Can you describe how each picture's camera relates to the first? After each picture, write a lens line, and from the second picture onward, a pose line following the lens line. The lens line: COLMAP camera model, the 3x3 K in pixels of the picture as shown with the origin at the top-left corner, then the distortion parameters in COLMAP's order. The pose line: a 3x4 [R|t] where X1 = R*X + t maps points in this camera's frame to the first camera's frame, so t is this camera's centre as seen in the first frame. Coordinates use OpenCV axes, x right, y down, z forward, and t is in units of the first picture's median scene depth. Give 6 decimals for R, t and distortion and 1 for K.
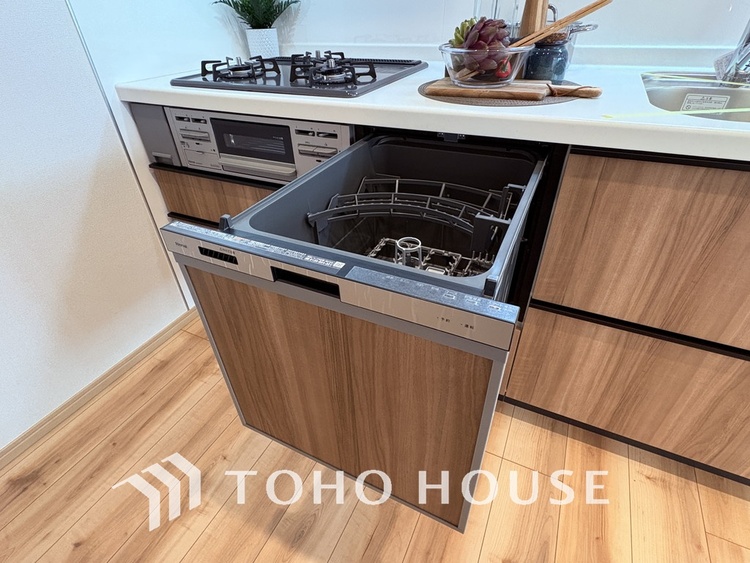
lens RADIAL K [[387.0, 0, 375.0], [0, 387.0, 281.5], [0, 0, 1]] dist [0.002038, -0.000348]
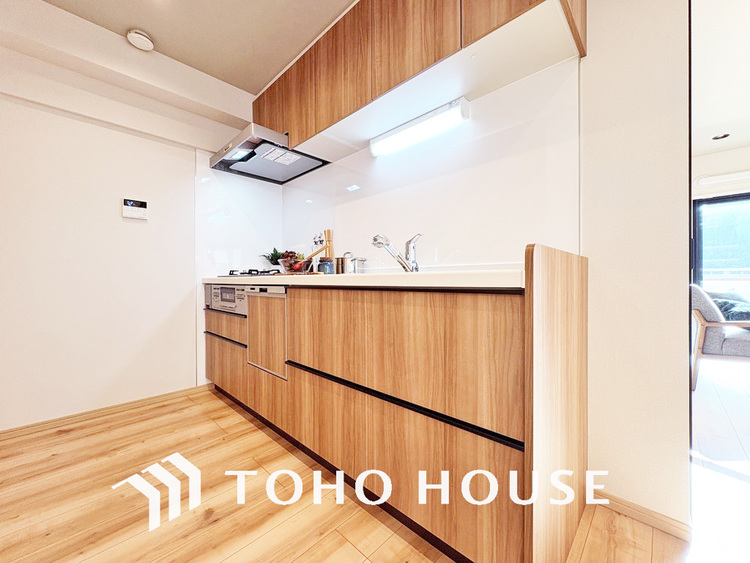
lens RADIAL K [[298.3, 0, 375.0], [0, 298.3, 281.5], [0, 0, 1]] dist [0.000009, 0.000151]
pose [[0.951083, 0.029972, -0.307478, 1.113811], [-0.201561, 0.814470, -0.544070, 0.398791], [0.234125, 0.579431, 0.780670, -0.303098]]
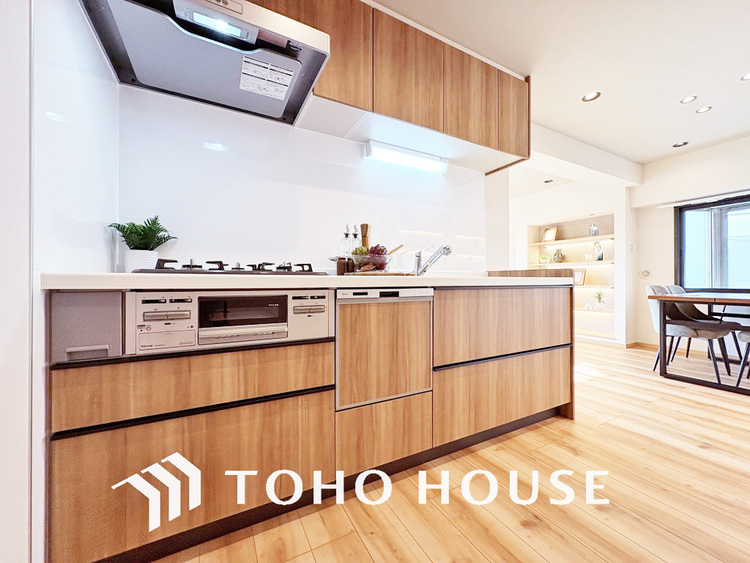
lens RADIAL K [[296.4, 0, 375.0], [0, 296.4, 281.5], [0, 0, 1]] dist [0.002180, 0.000240]
pose [[0.583579, 0.029465, 0.811522, -0.806507], [0.460026, 0.811527, -0.360278, 0.080973], [-0.669187, 0.583572, 0.460035, 0.237178]]
